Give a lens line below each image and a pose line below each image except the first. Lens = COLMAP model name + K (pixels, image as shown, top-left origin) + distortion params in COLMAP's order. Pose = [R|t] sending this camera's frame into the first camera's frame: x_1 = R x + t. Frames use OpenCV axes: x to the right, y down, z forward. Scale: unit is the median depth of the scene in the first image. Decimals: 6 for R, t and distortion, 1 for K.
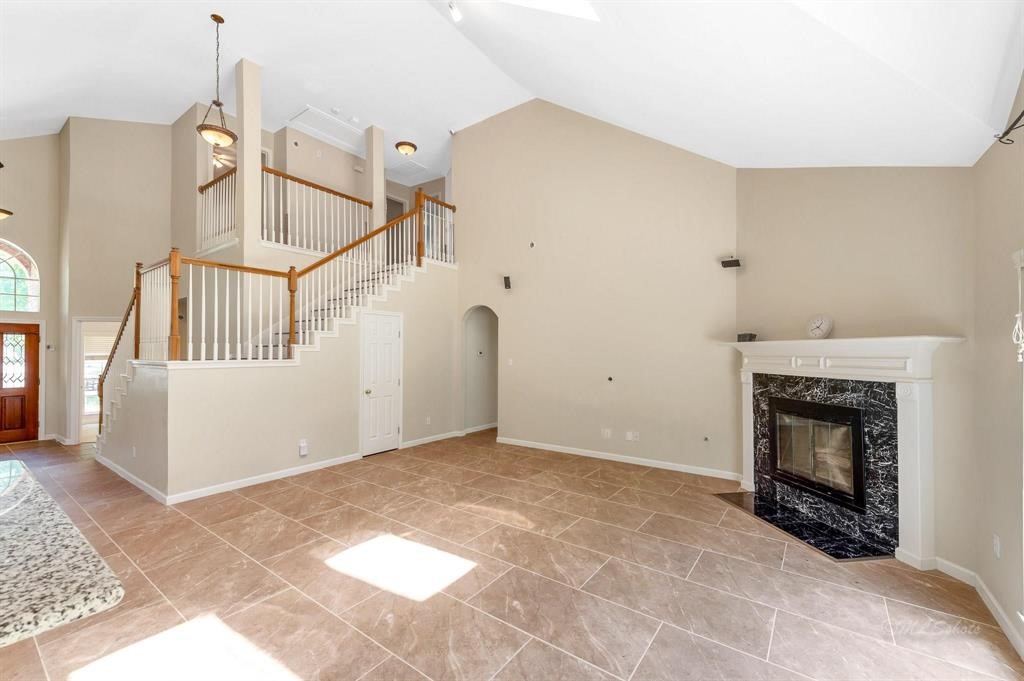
lens RADIAL K [[417.3, 0, 512.0], [0, 417.3, 340.5], [0, 0, 1]] dist [0.001543, 0.000122]
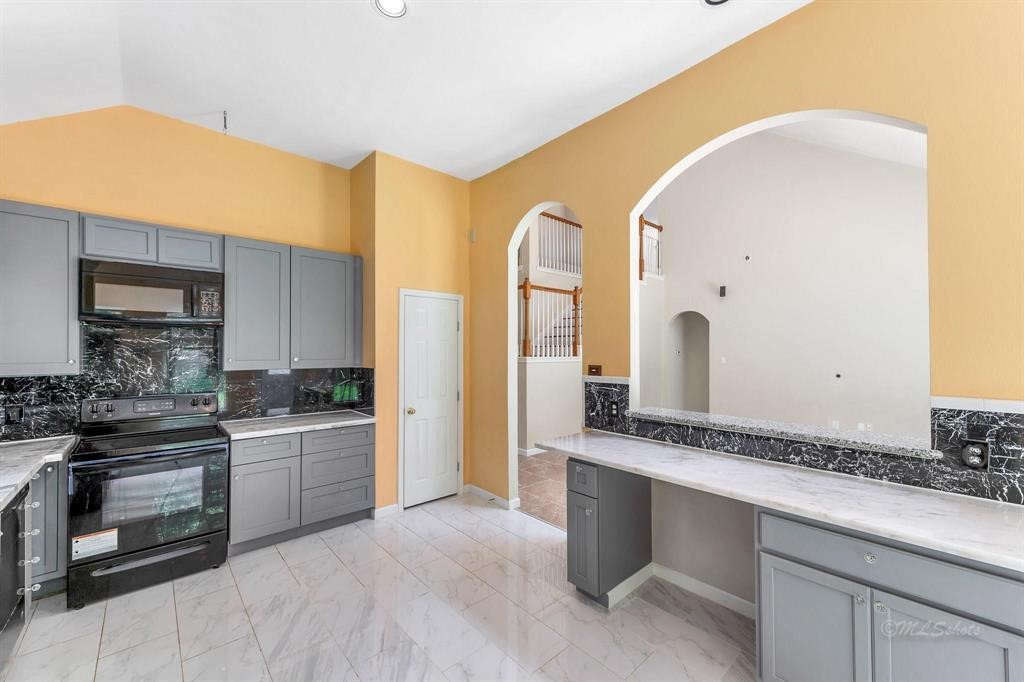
lens RADIAL K [[400.2, 0, 512.0], [0, 400.2, 341.0], [0, 0, 1]] dist [-0.000467, -0.000003]
pose [[0.974809, -0.003486, -0.223015, -0.344266], [0.003172, 0.999993, -0.001769, -0.001413], [0.223020, 0.001017, 0.974813, -0.216387]]
